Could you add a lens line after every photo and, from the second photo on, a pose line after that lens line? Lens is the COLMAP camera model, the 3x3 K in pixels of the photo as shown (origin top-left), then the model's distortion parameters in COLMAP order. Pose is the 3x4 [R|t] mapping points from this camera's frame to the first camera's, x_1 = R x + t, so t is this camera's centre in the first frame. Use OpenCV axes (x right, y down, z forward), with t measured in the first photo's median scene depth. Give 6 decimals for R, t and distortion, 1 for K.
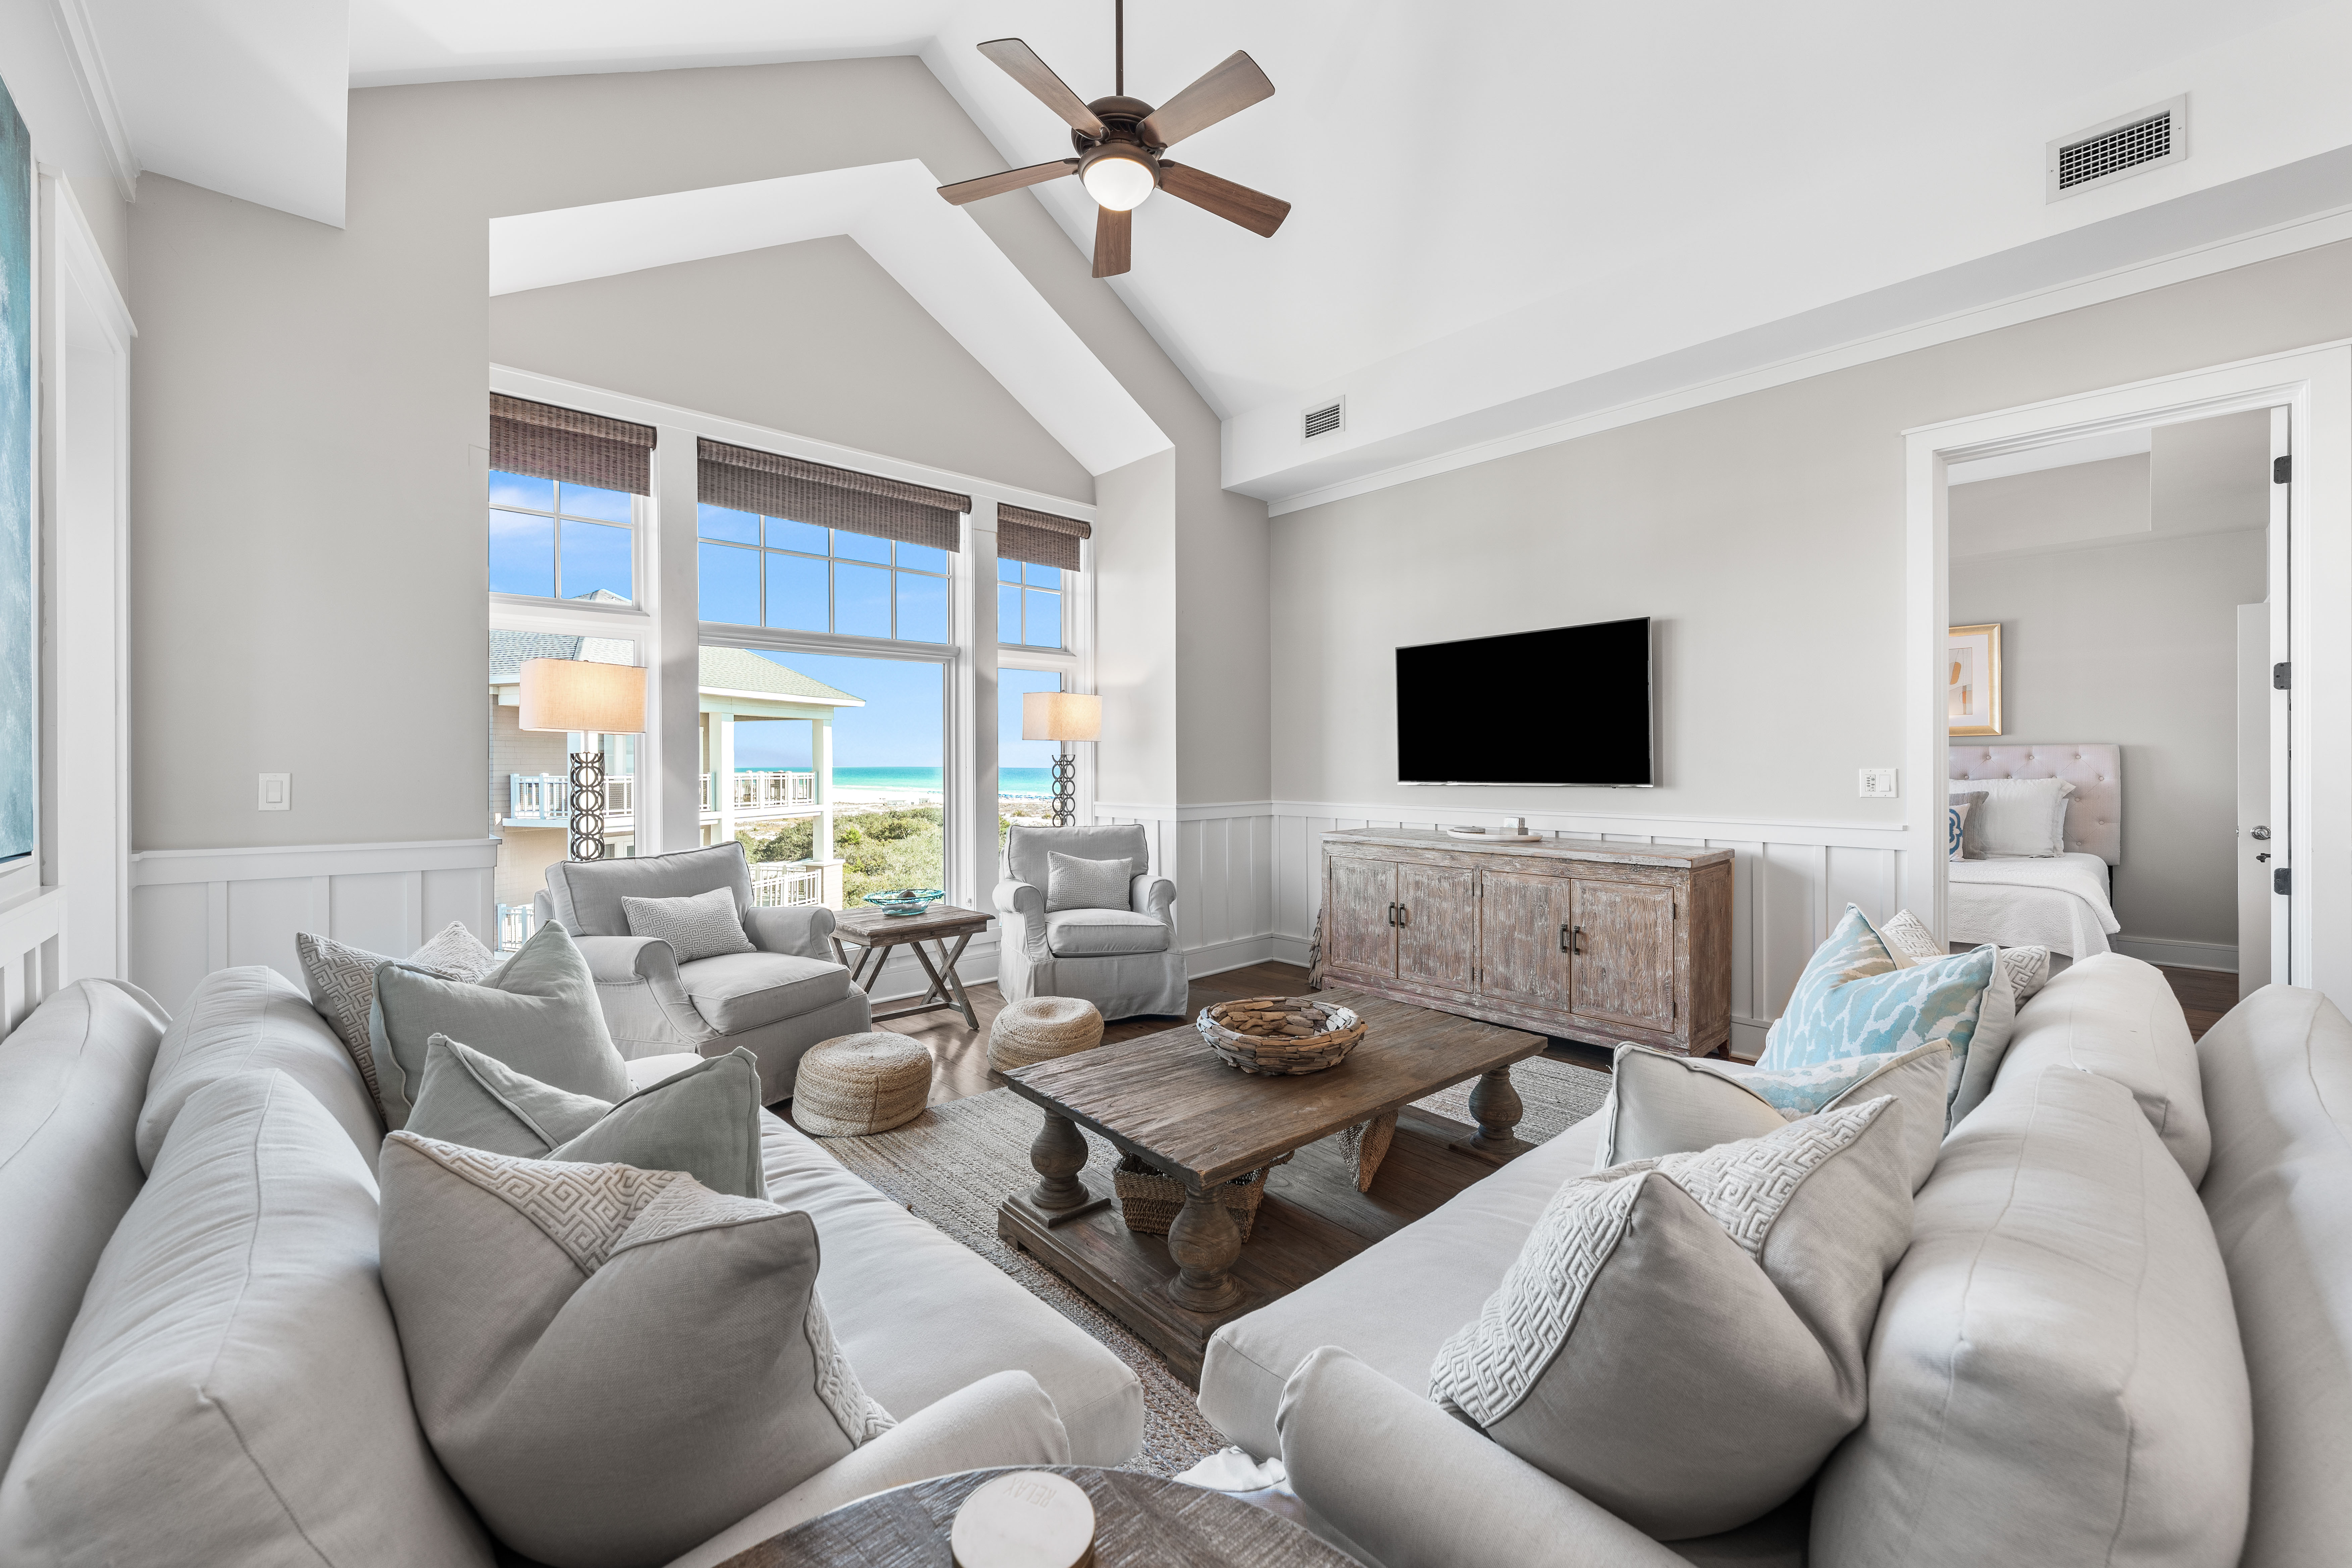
lens RADIAL K [[923.4, 0, 1176.9], [0, 923.4, 764.7], [0, 0, 1]] dist [-0.001971, -0.000325]
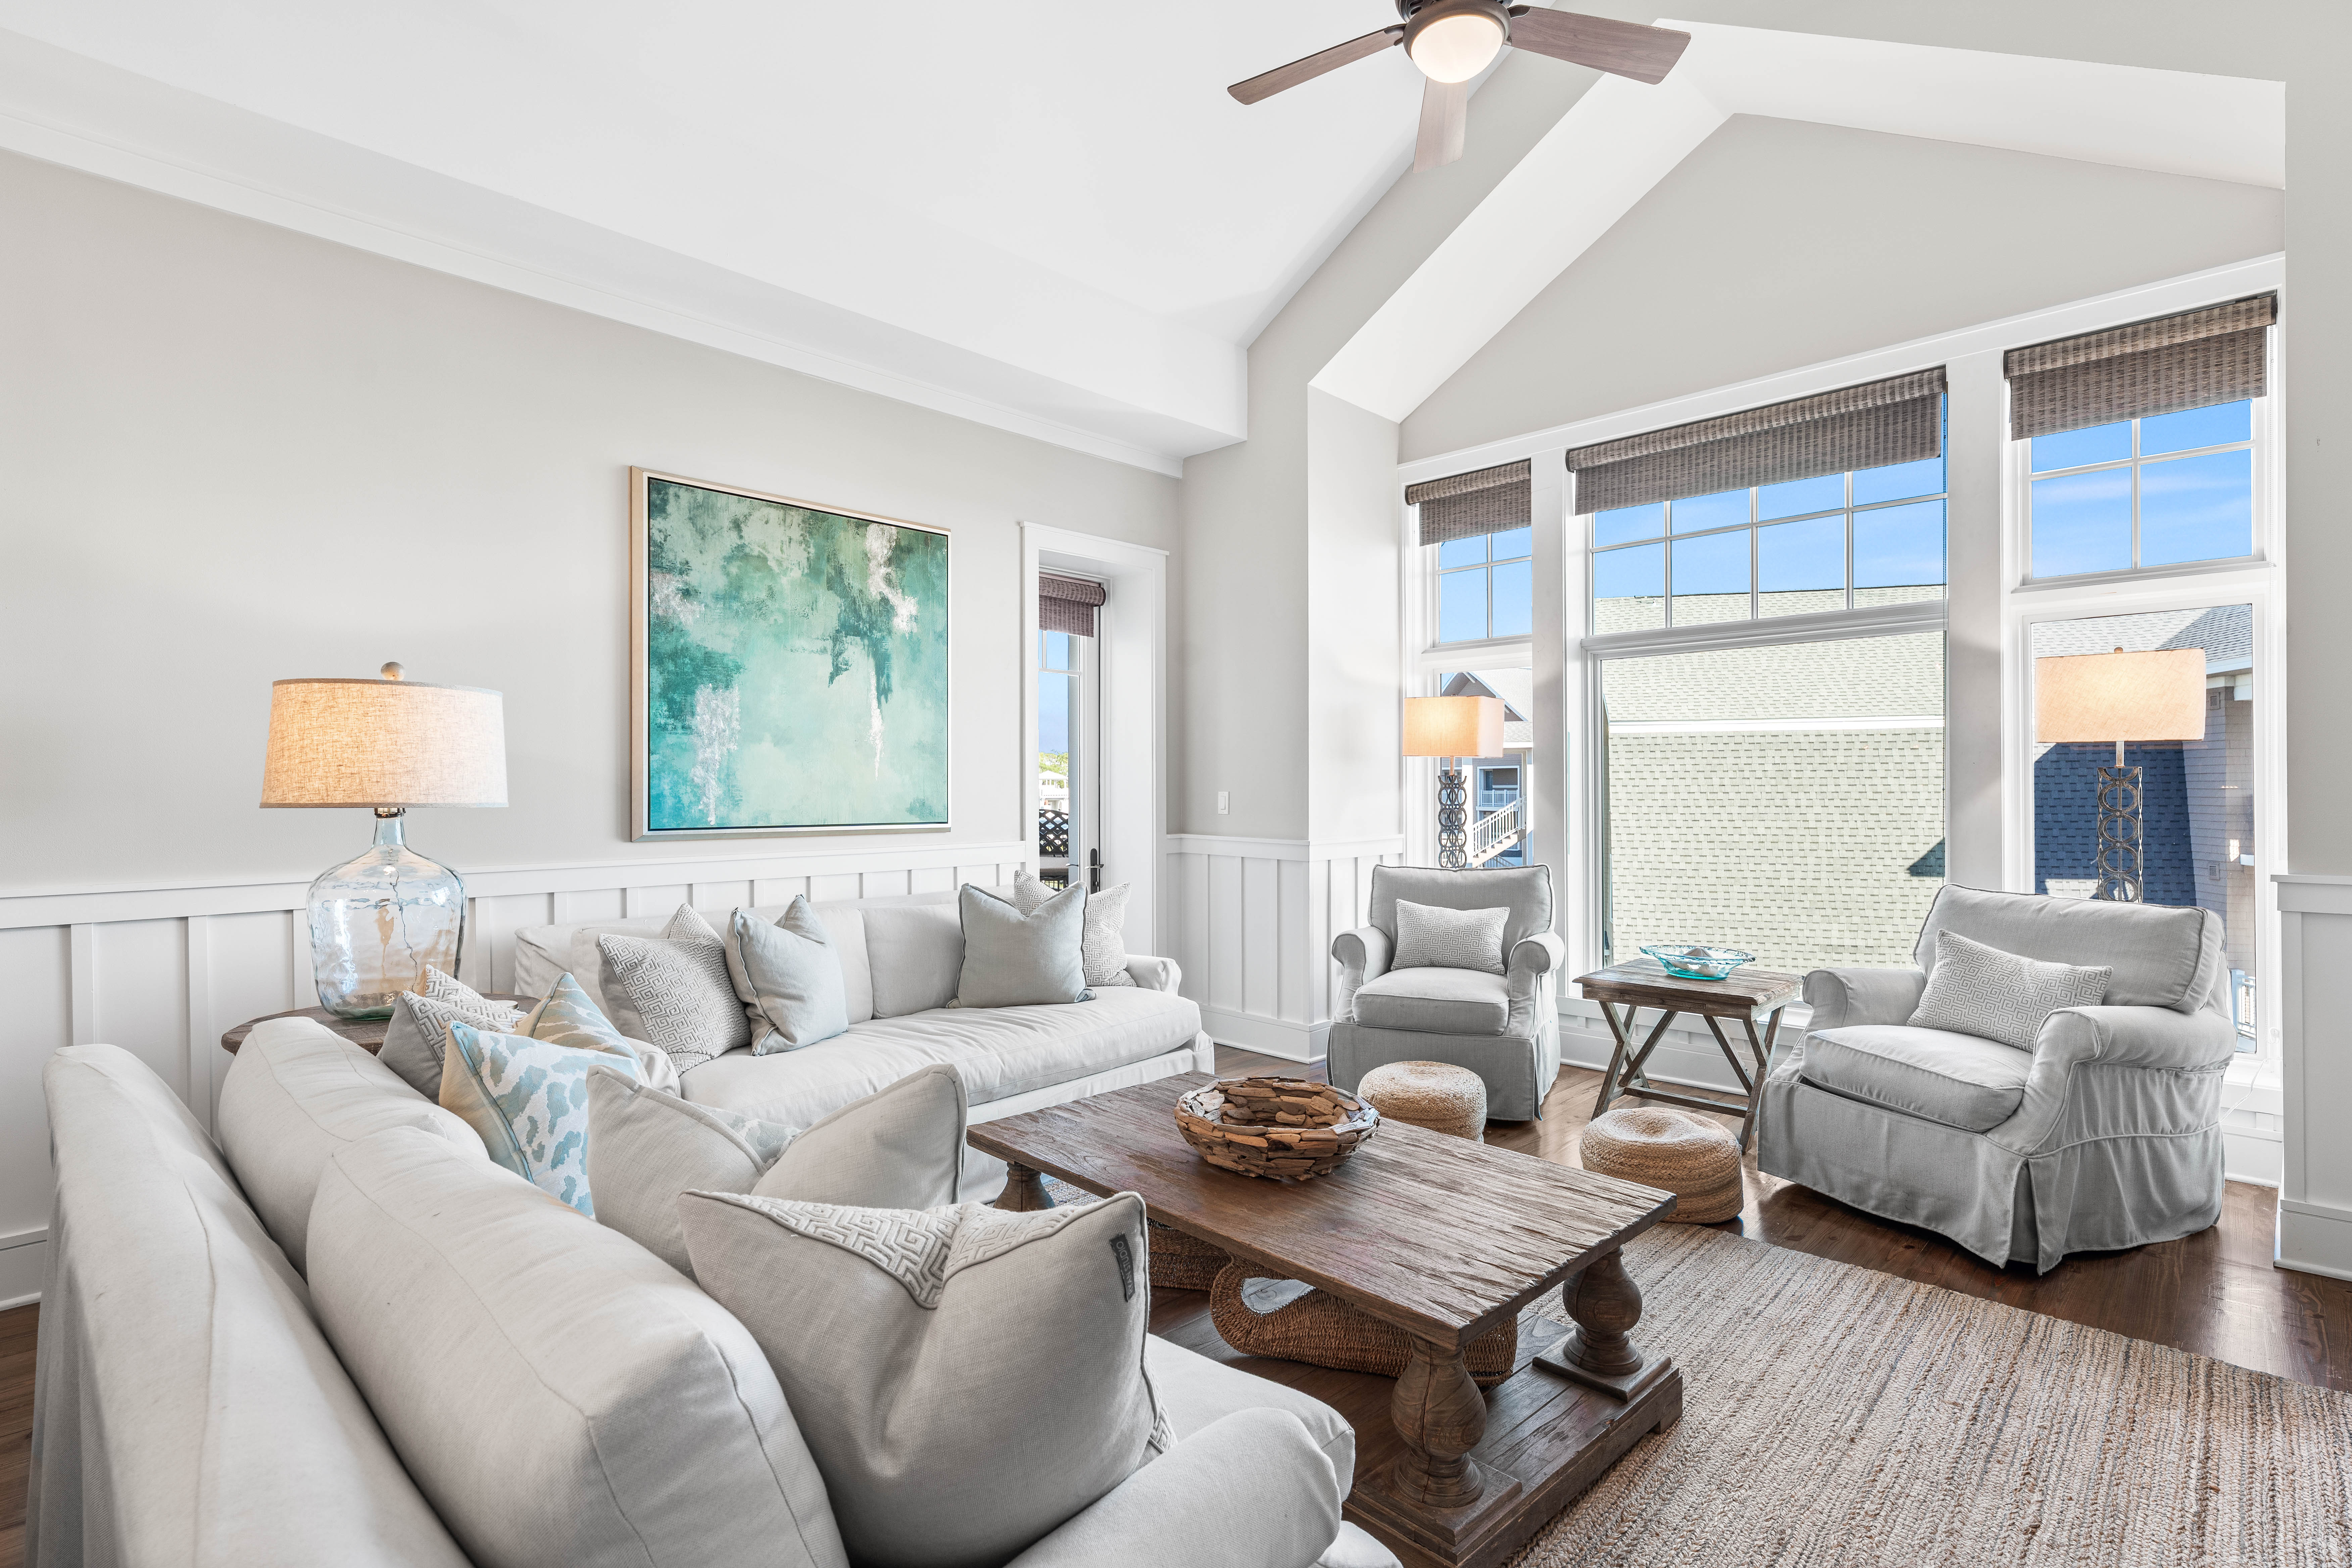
lens RADIAL K [[1108.5, 0, 1157.4], [0, 1108.5, 784.6], [0, 0, 1]] dist [0.000658, 0.000089]
pose [[0.043018, 0.001115, -0.999074, 0.609087], [0.001857, 0.999998, 0.001196, -0.003215], [0.999073, -0.001907, 0.043016, 0.494039]]
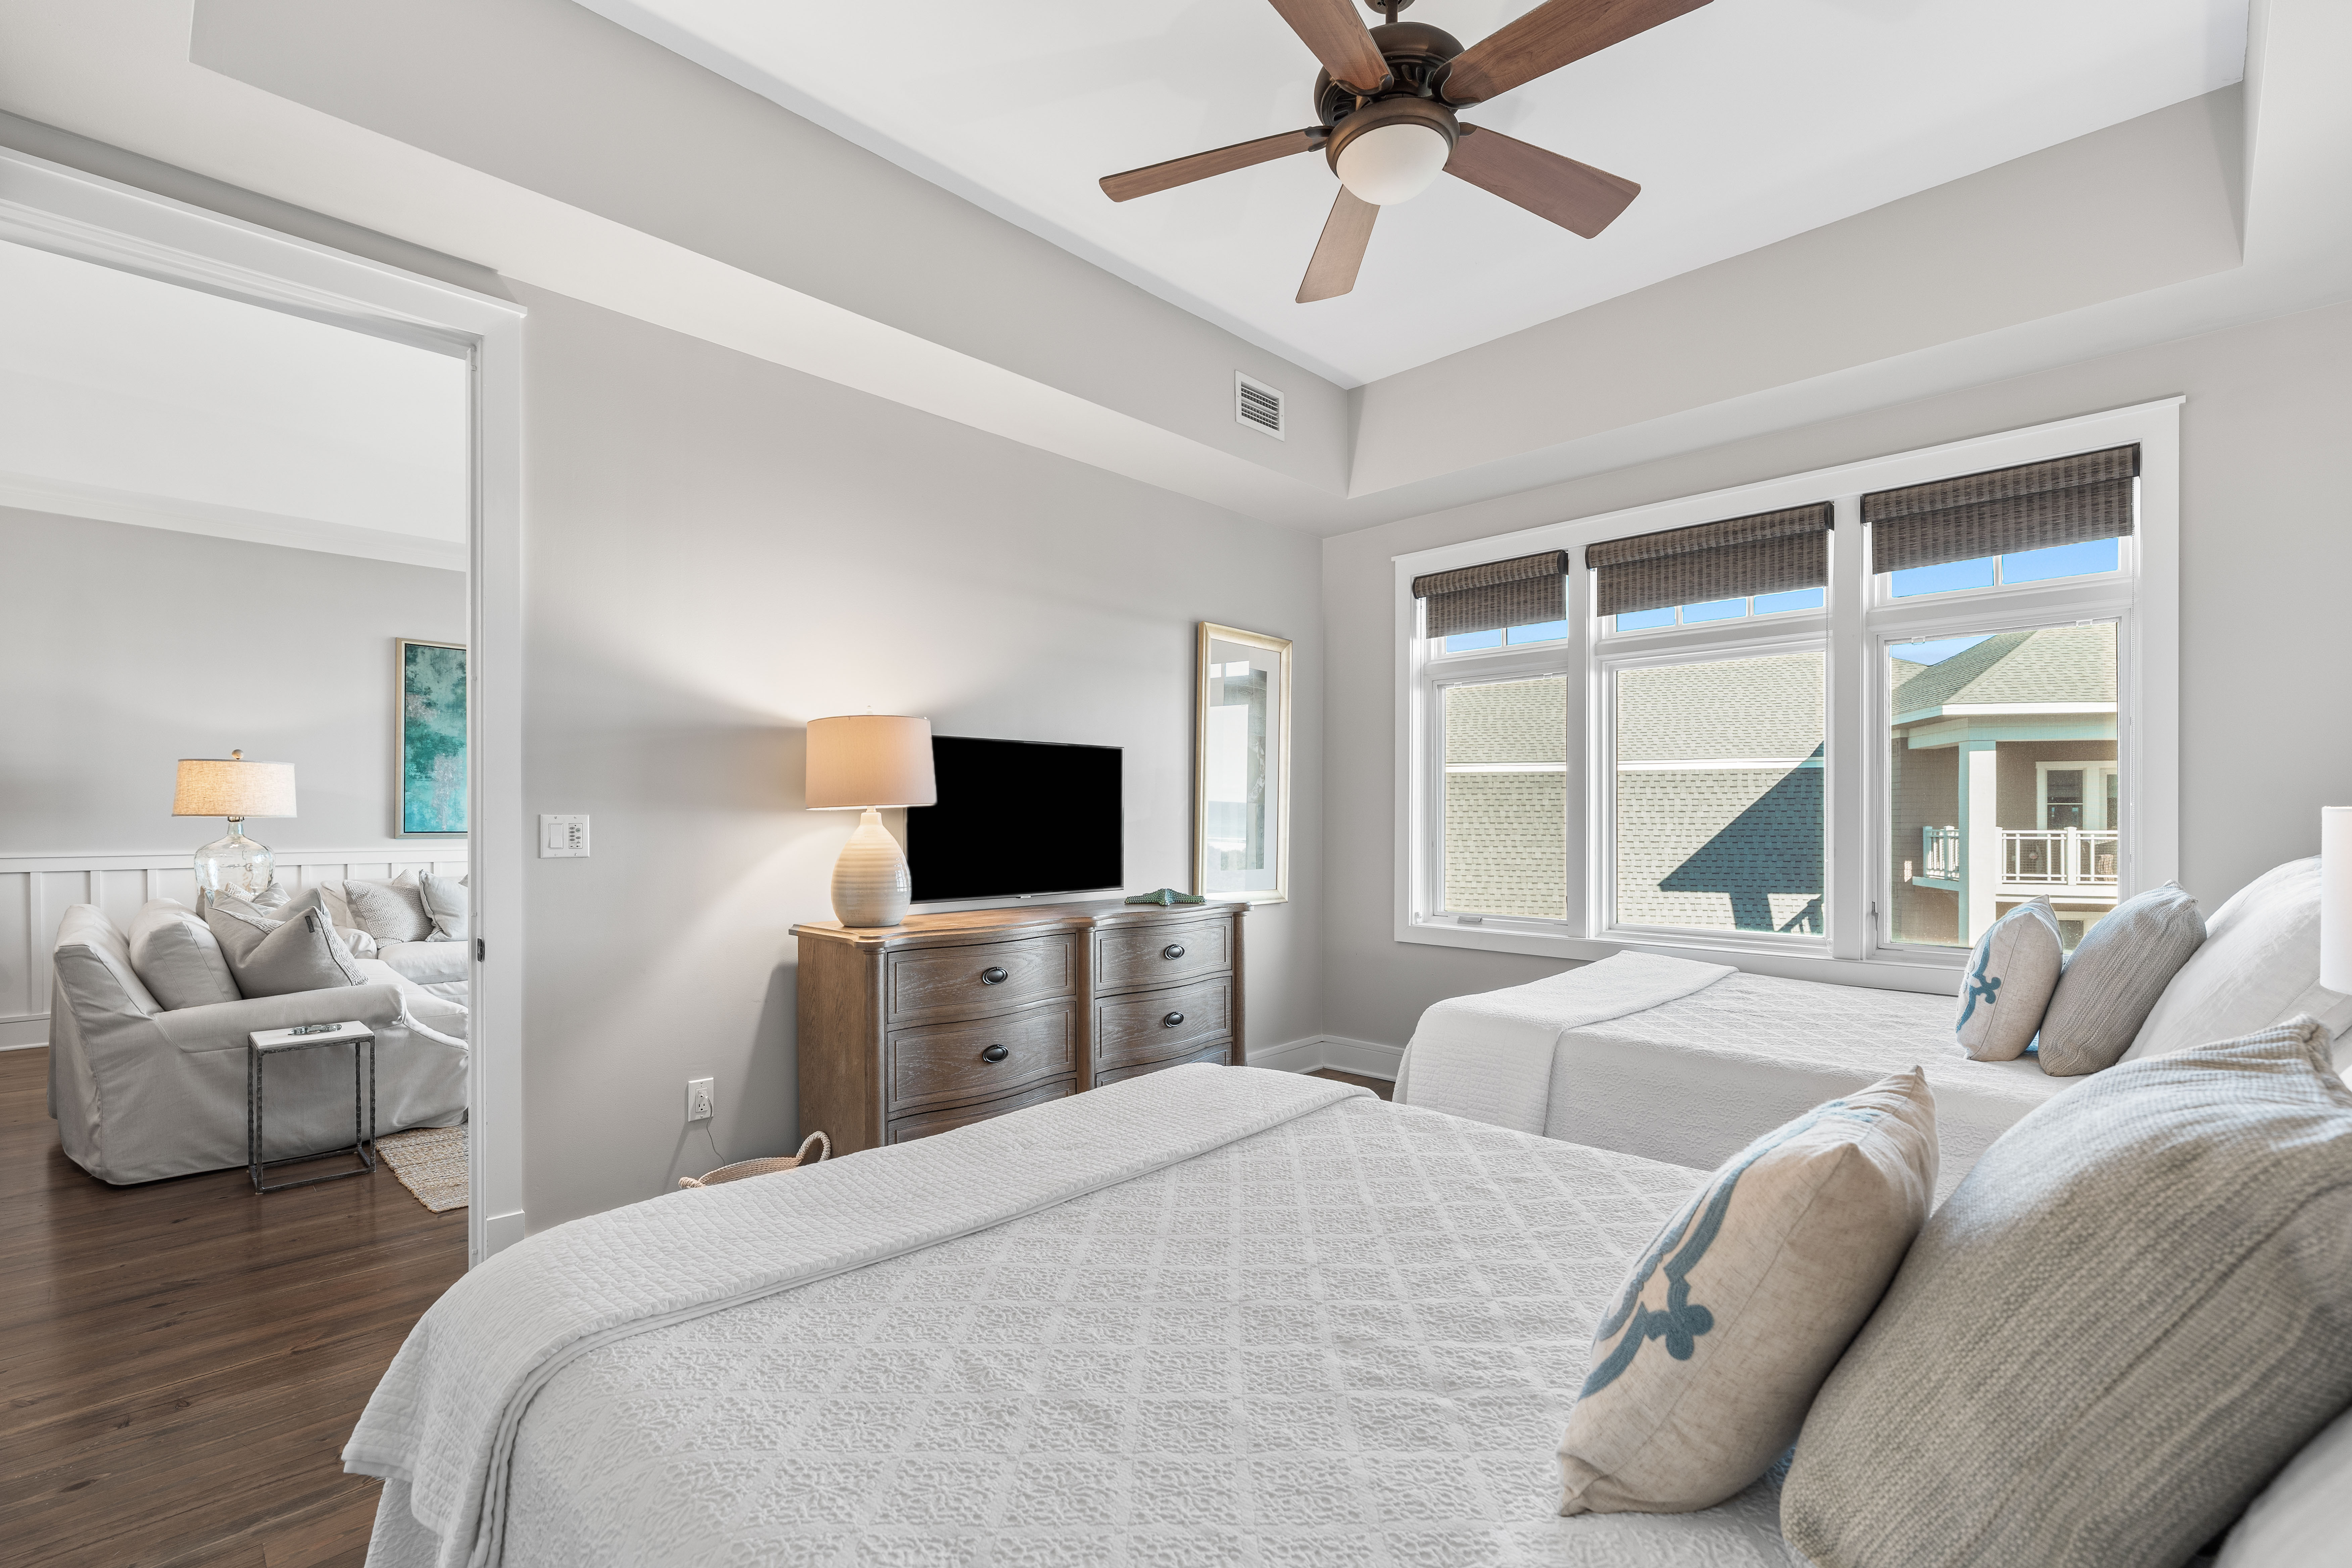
lens RADIAL K [[1055.1, 0, 1163.3], [0, 1055.1, 808.2], [0, 0, 1]] dist [-0.002627, -0.000390]
pose [[0.026716, -0.006780, -0.999620, 1.391832], [-0.002657, 0.999973, -0.006853, 0.005975], [0.999640, 0.002839, 0.026697, 1.303351]]
